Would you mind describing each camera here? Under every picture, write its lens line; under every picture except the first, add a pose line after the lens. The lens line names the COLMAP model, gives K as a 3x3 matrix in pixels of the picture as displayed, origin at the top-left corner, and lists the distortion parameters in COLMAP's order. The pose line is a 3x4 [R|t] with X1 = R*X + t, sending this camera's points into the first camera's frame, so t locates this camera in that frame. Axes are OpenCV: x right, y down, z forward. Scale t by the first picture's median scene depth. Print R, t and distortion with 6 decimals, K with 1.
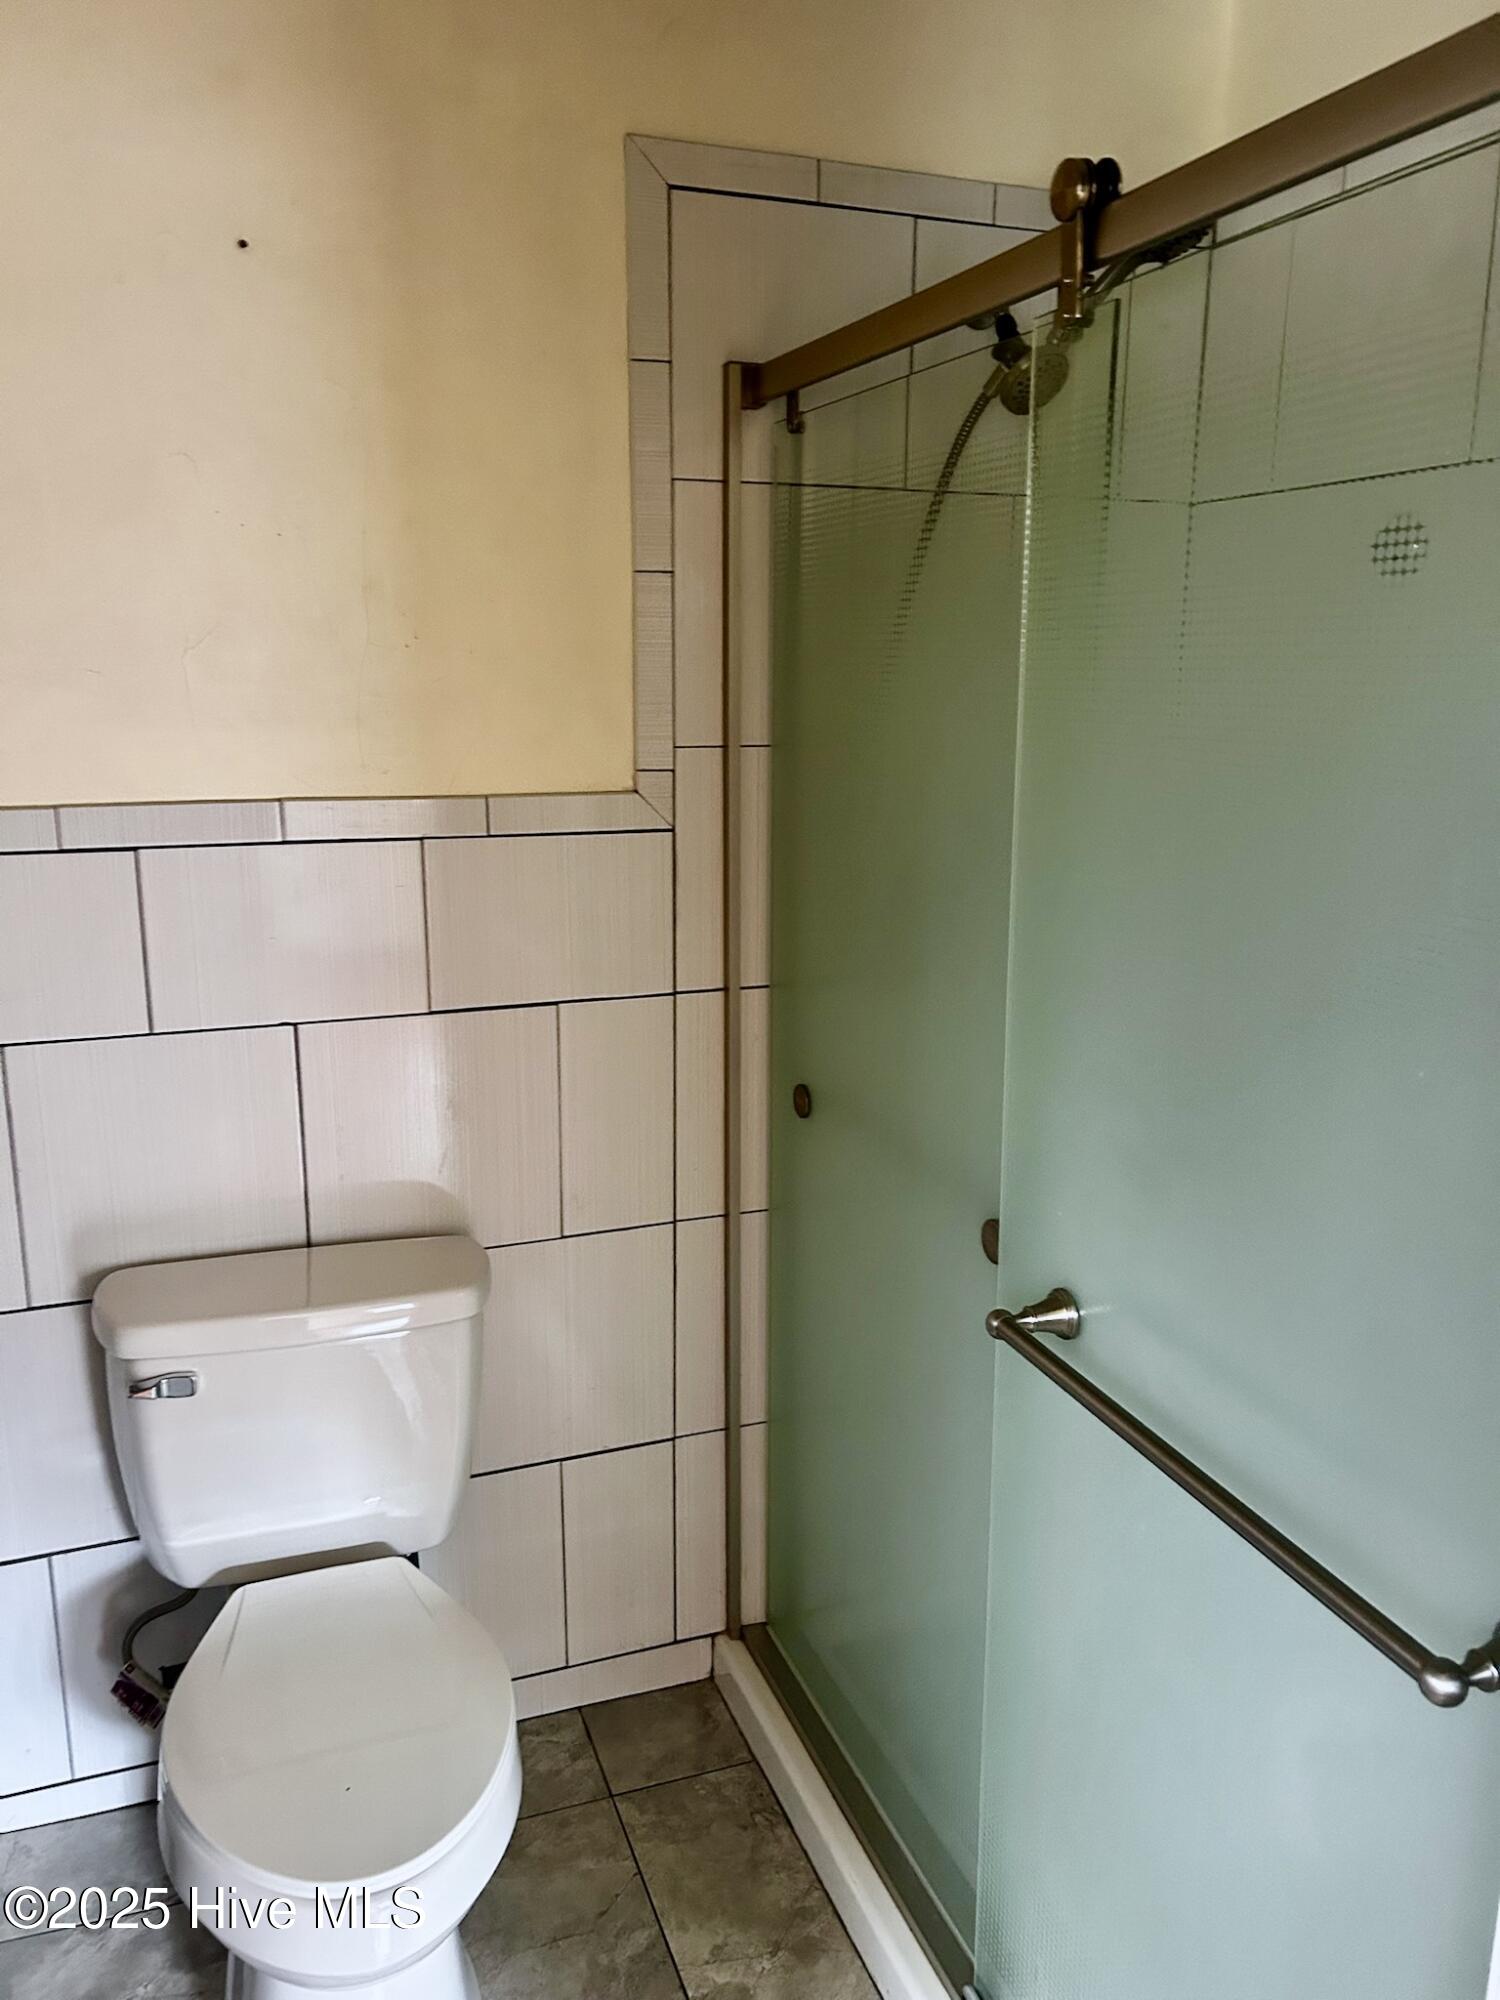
lens RADIAL K [[1522.3, 0, 746.0], [0, 1522.3, 992.0], [0, 0, 1]] dist [0.051284, -0.055434]
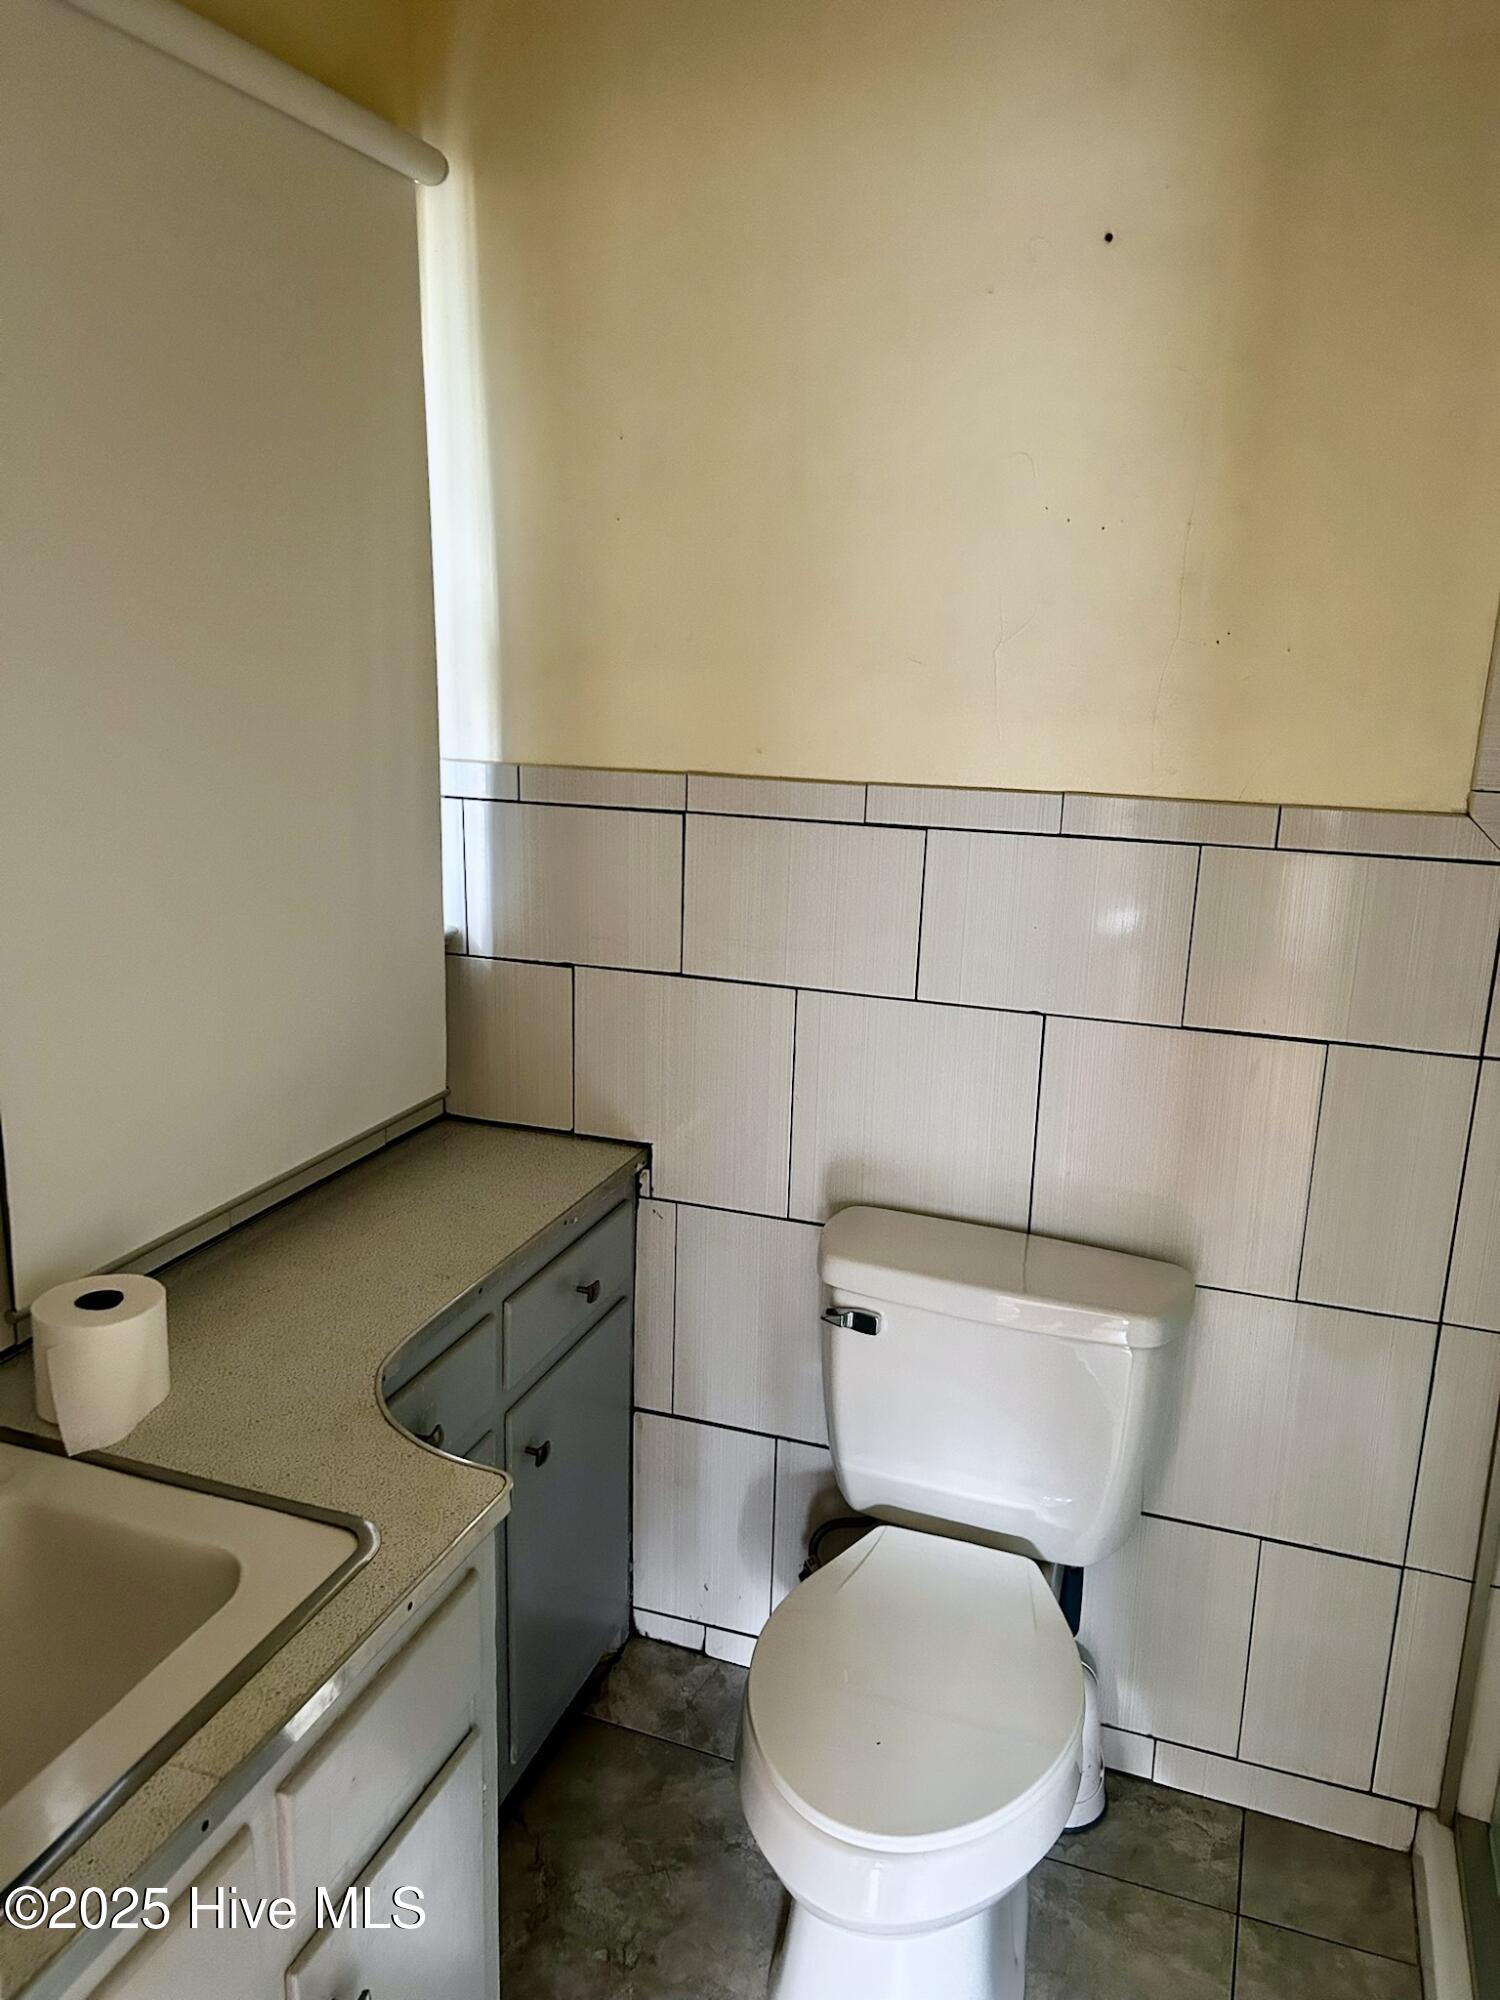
lens RADIAL K [[1522.3, 0, 740.9], [0, 1522.3, 1002.2], [0, 0, 1]] dist [0.051284, -0.055434]
pose [[0.763761, 0.163856, -0.624356, 0.175180], [-0.161211, 0.985014, 0.061302, -0.015770], [0.625045, 0.053833, 0.778730, 0.083933]]
